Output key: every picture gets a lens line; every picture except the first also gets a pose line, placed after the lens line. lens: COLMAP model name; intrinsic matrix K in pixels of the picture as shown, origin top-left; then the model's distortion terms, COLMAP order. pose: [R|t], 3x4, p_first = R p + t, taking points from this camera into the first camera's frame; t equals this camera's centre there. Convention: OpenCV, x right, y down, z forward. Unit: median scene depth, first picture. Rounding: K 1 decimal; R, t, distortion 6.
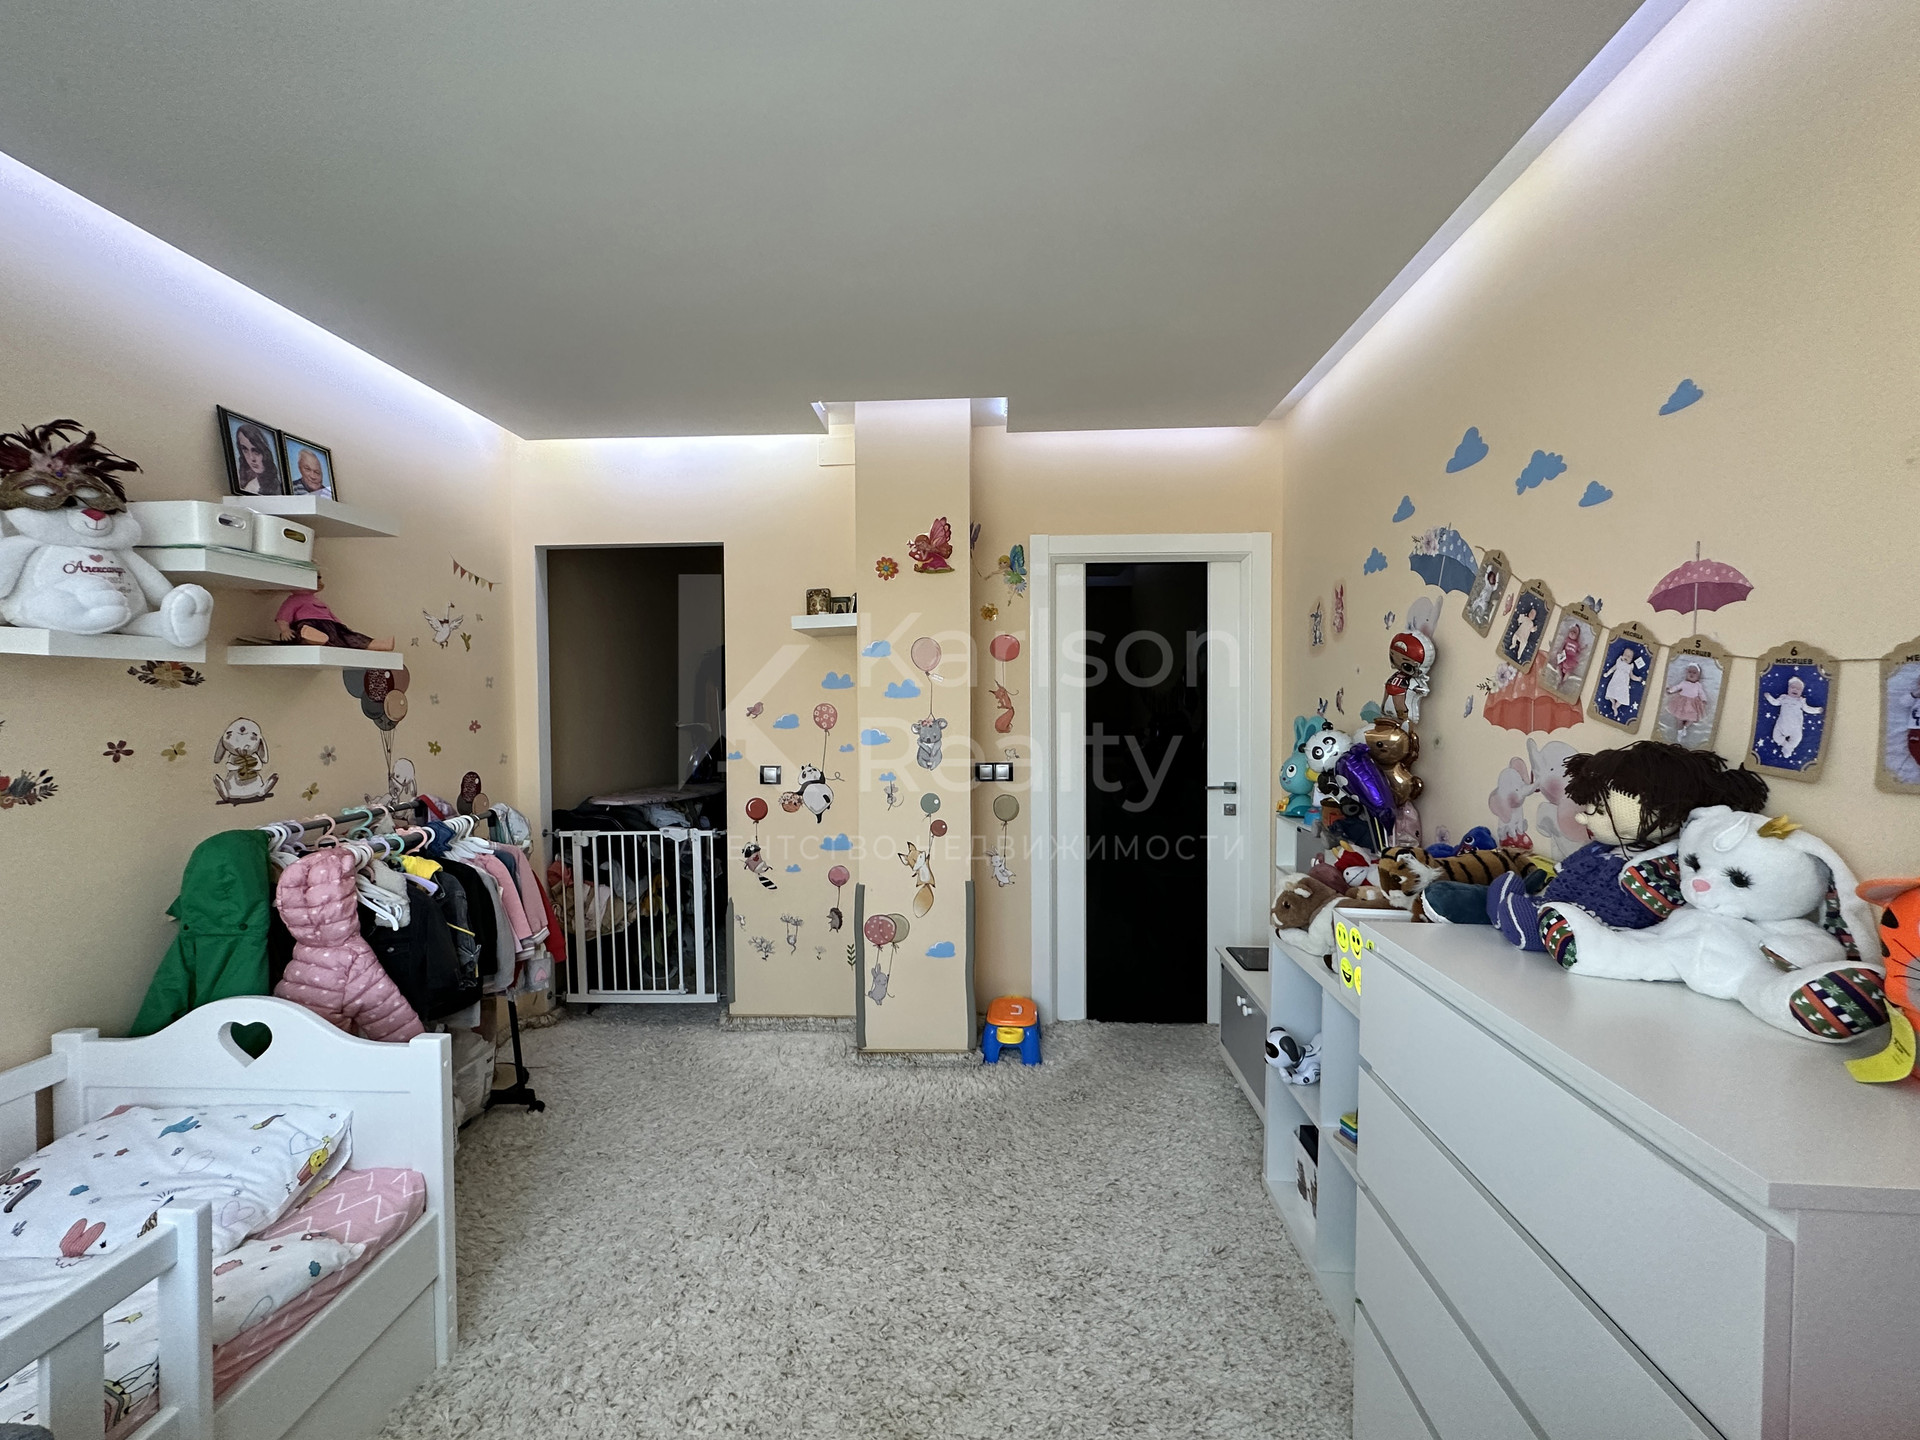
lens RADIAL K [[779.1, 0, 966.7], [0, 779.1, 722.7], [0, 0, 1]] dist [-0.002085, 0.000661]
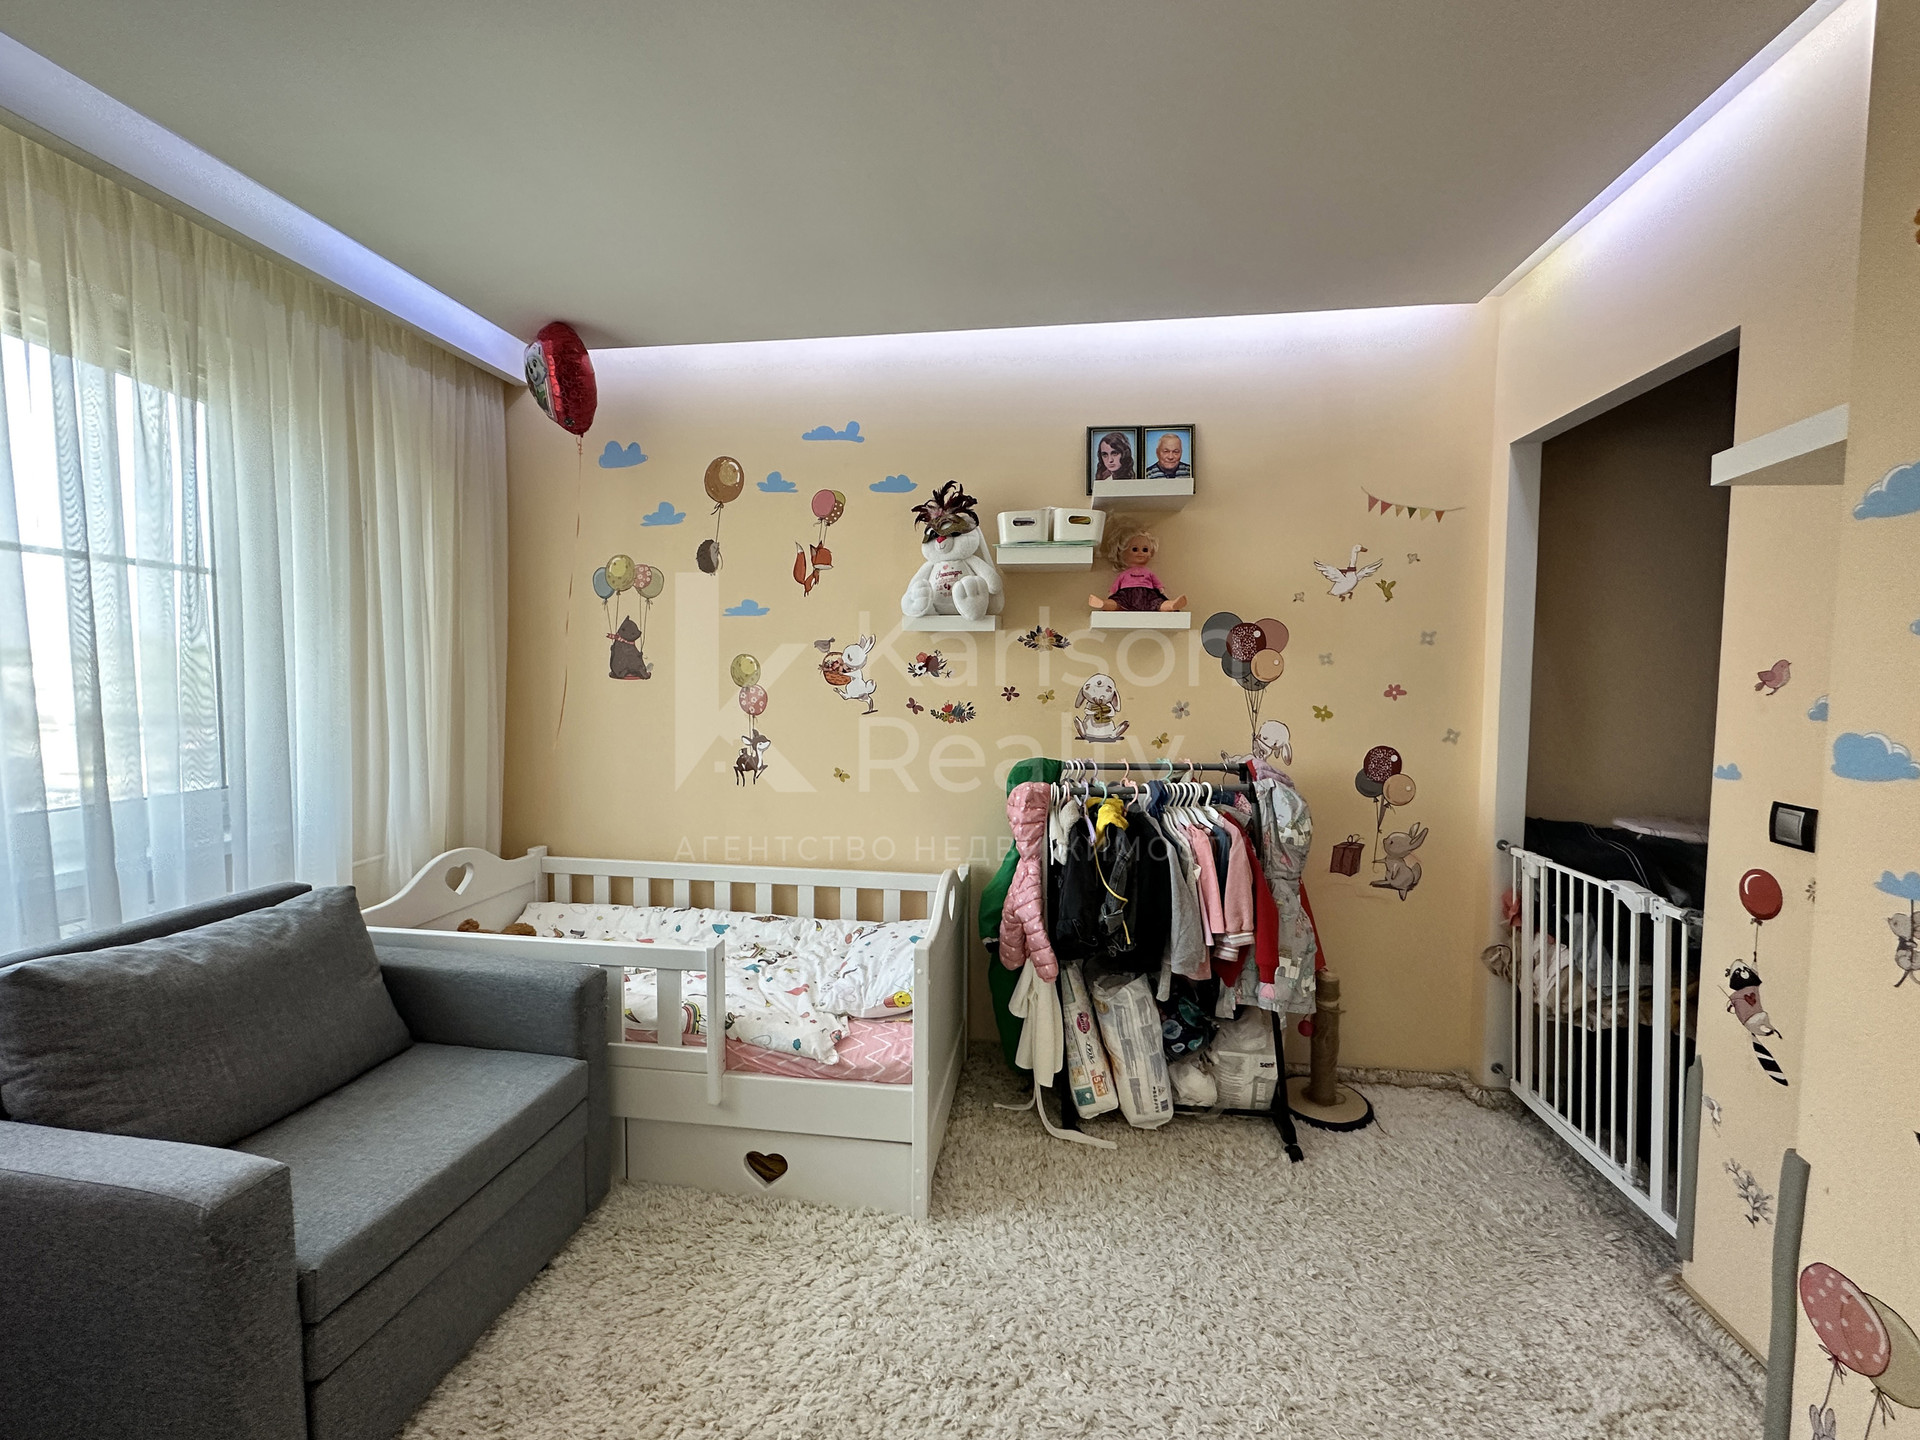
lens RADIAL K [[779.1, 0, 951.5], [0, 779.1, 725.4], [0, 0, 1]] dist [-0.002085, 0.000661]
pose [[-0.094046, 0.071833, -0.992973, 0.242808], [-0.033740, 0.996591, 0.075290, -0.006724], [0.994996, 0.040583, -0.091302, 0.622096]]
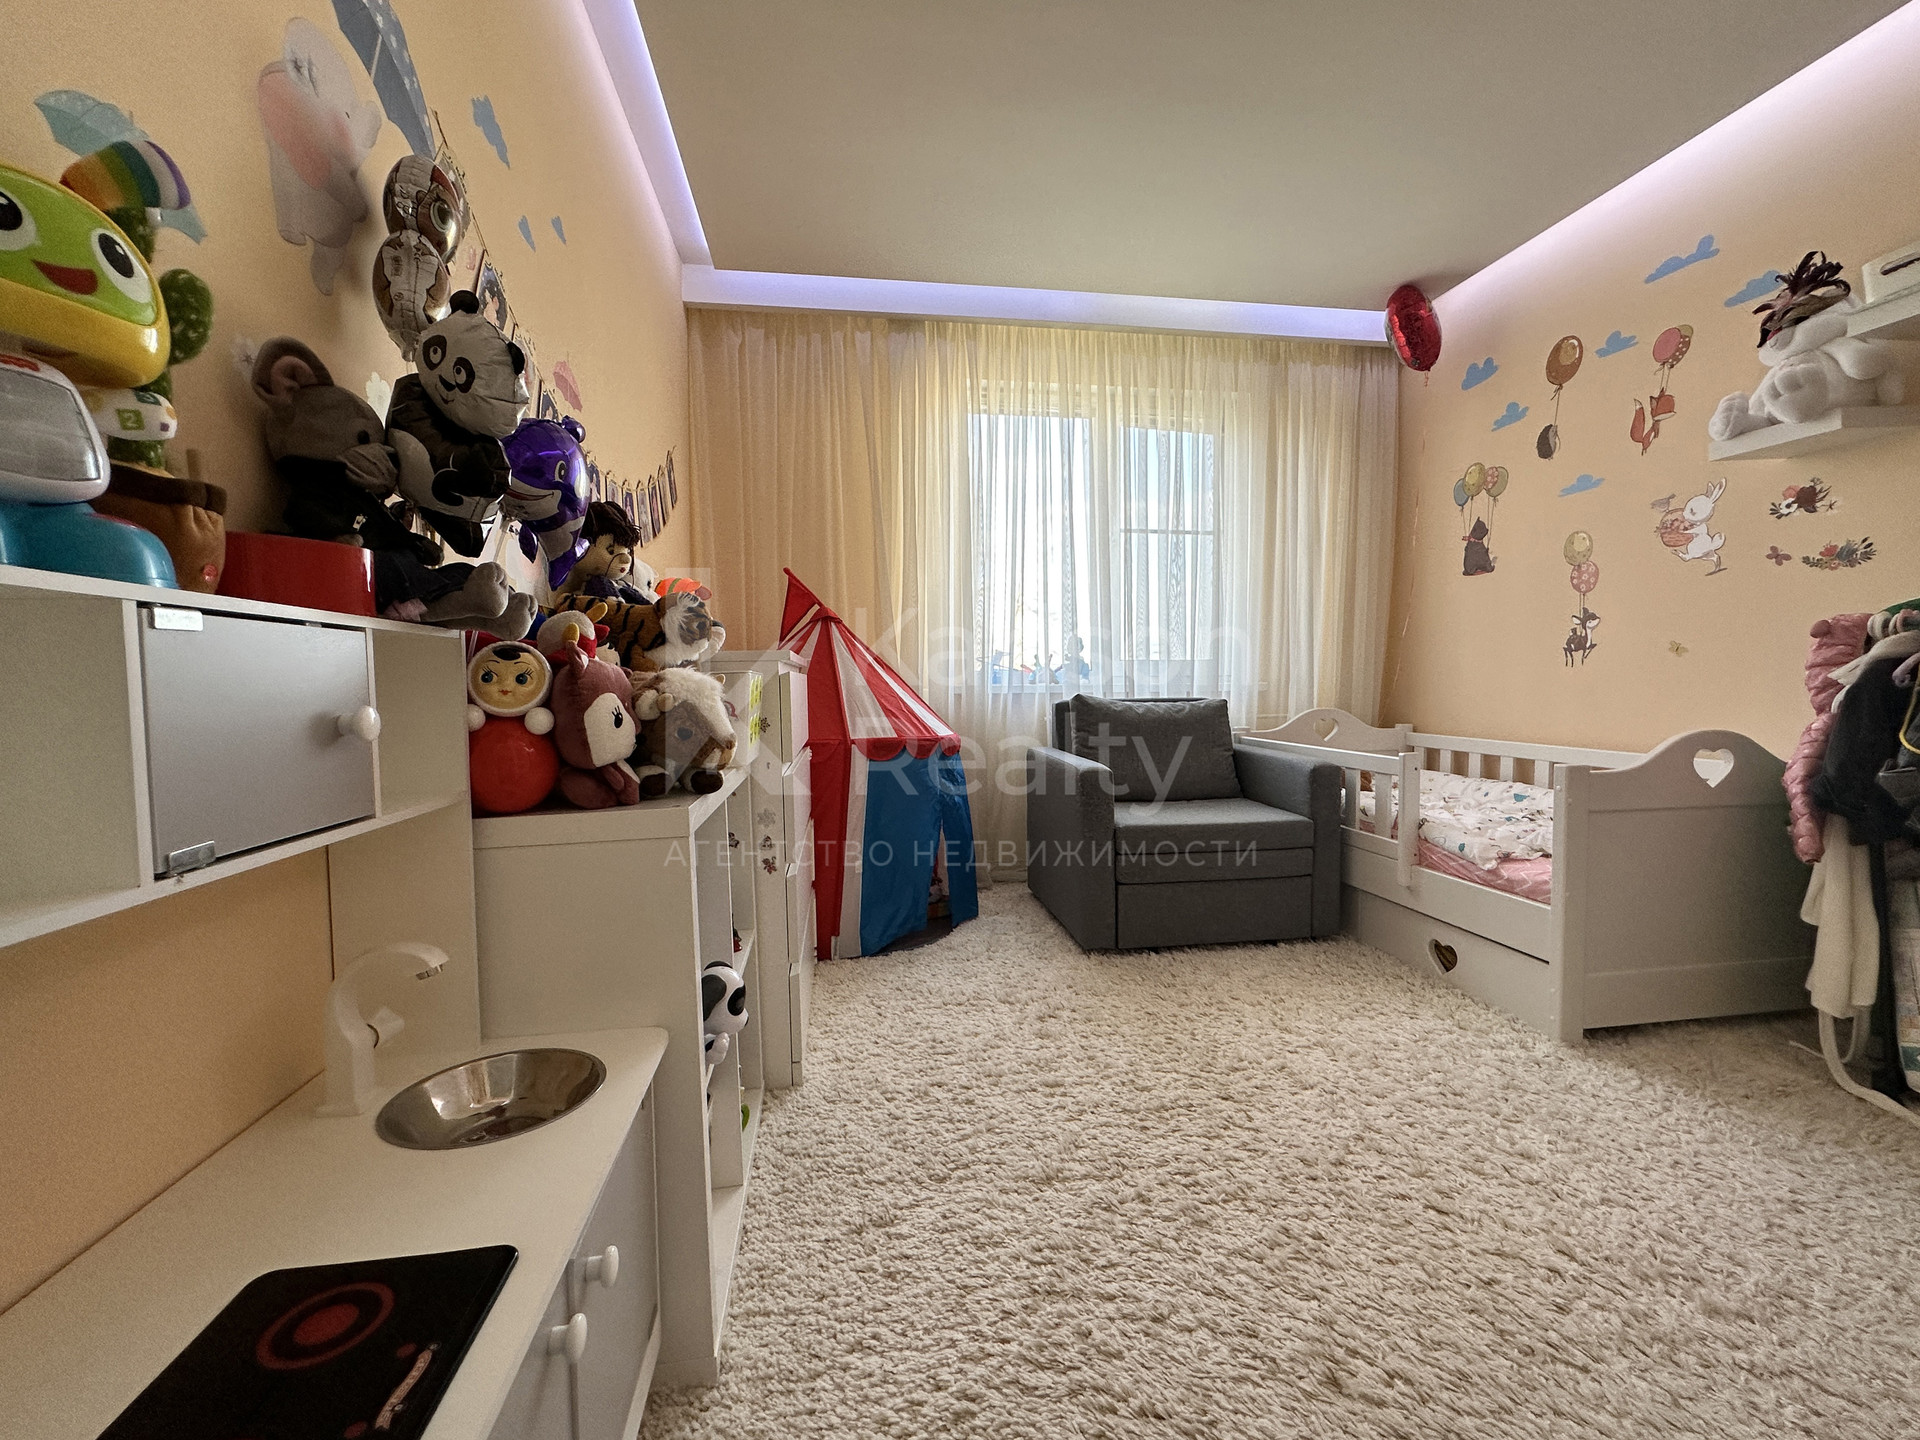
lens RADIAL K [[779.1, 0, 974.2], [0, 779.1, 705.8], [0, 0, 1]] dist [-0.002085, 0.000661]
pose [[-0.972997, 0.032834, -0.228469, 0.239291], [0.015840, 0.996995, 0.075823, 0.115773], [0.230272, 0.070156, -0.970594, 1.043713]]
